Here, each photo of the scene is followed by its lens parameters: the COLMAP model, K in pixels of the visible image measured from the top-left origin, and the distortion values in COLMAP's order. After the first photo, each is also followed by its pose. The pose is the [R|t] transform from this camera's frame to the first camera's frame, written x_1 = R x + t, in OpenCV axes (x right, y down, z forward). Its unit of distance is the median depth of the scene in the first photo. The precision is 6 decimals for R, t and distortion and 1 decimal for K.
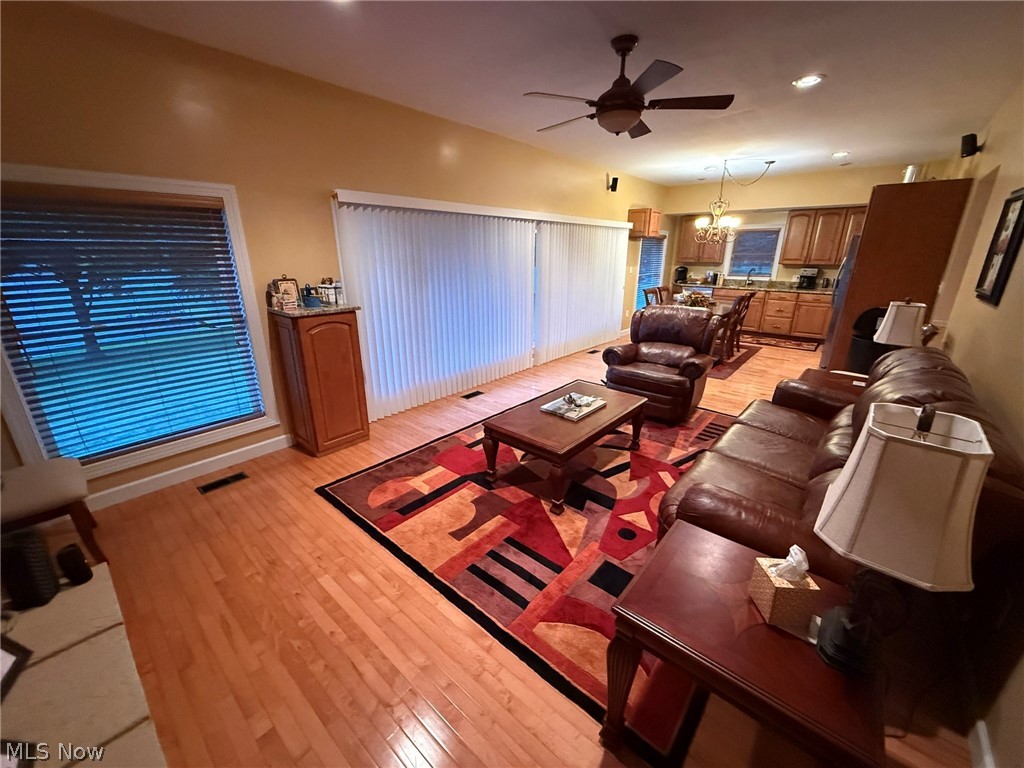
lens RADIAL K [[405.9, 0, 509.0], [0, 405.9, 385.9], [0, 0, 1]] dist [0.000817, -0.000293]
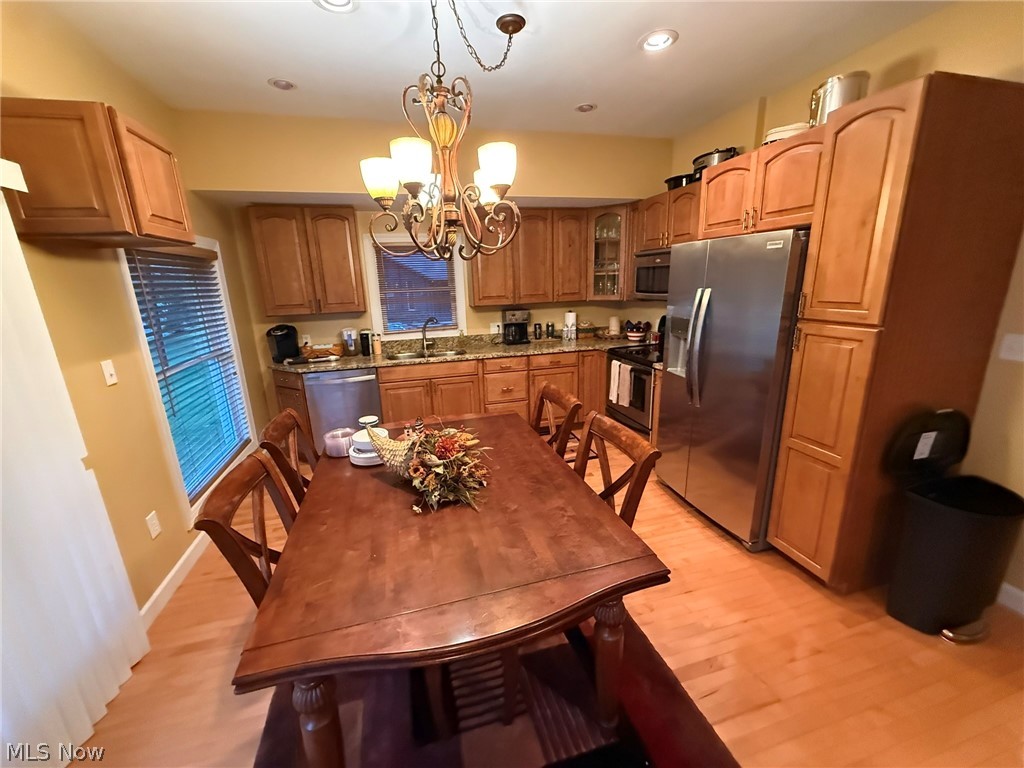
lens RADIAL K [[405.9, 0, 509.0], [0, 405.9, 385.9], [0, 0, 1]] dist [0.000817, -0.000293]
pose [[0.554990, -0.228553, 0.799844, 0.248025], [0.295705, 0.952919, 0.067112, -0.233466], [-0.777525, 0.199271, 0.596444, 0.697559]]
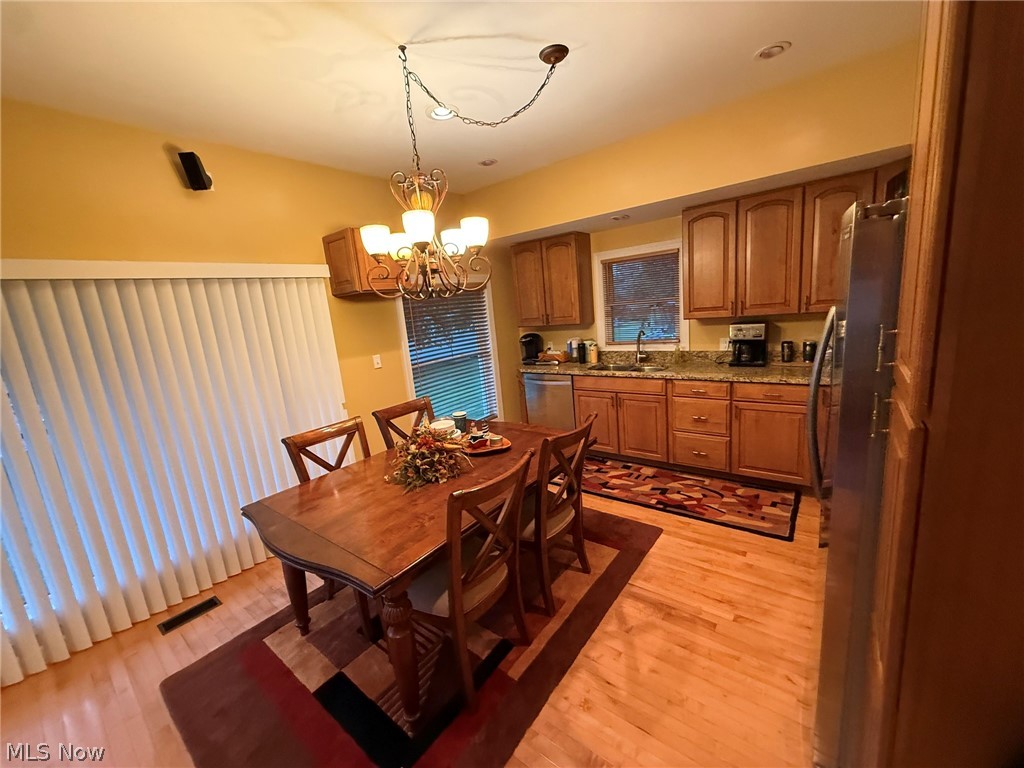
lens RADIAL K [[405.9, 0, 509.0], [0, 405.9, 385.9], [0, 0, 1]] dist [0.000817, -0.000293]
pose [[0.994777, -0.099100, 0.024455, 0.462235], [0.101407, 0.986819, -0.126113, -0.193223], [-0.011635, 0.127934, 0.991714, 0.567044]]
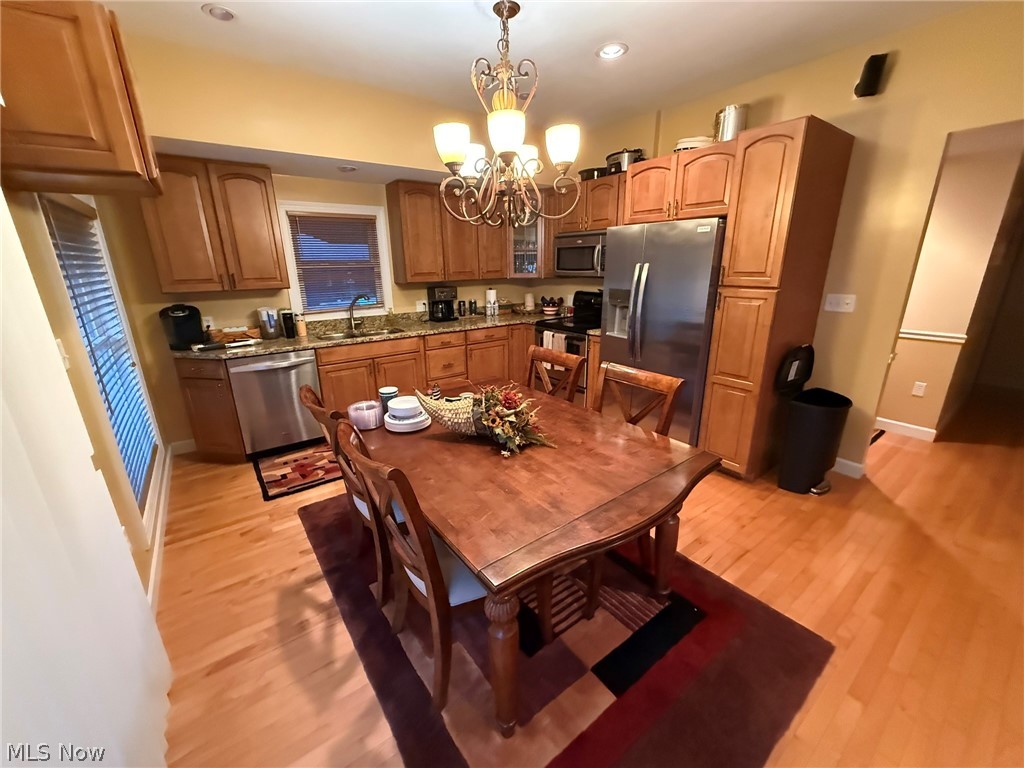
lens RADIAL K [[405.7, 0, 508.2], [0, 405.7, 385.3], [0, 0, 1]] dist [0.000399, 0.000223]
pose [[0.222942, -0.288038, 0.931306, 0.171338], [0.324633, 0.922758, 0.207682, -0.256128], [-0.919190, 0.256032, 0.299228, 0.790755]]
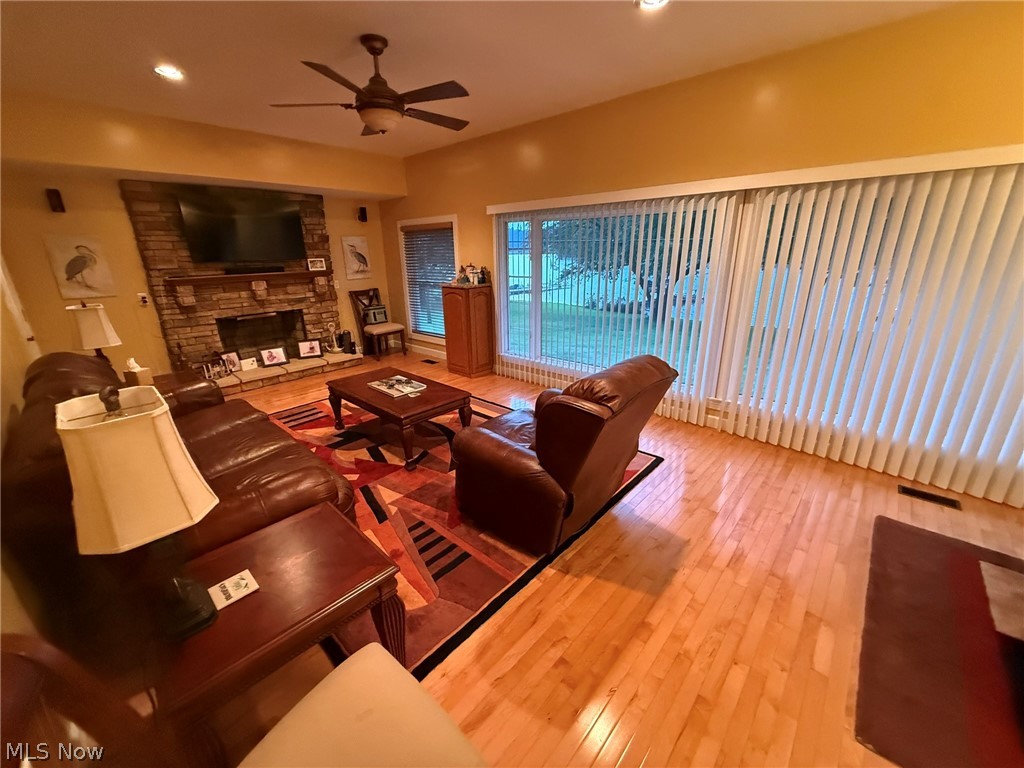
lens RADIAL K [[407.1, 0, 512.0], [0, 407.1, 384.0], [0, 0, 1]] dist [0.005707, 0.000246]
pose [[-0.022469, 0.316550, -0.948310, 0.515986], [-0.303486, 0.901629, 0.308159, -0.168979], [0.952571, 0.294722, 0.075809, 0.511839]]
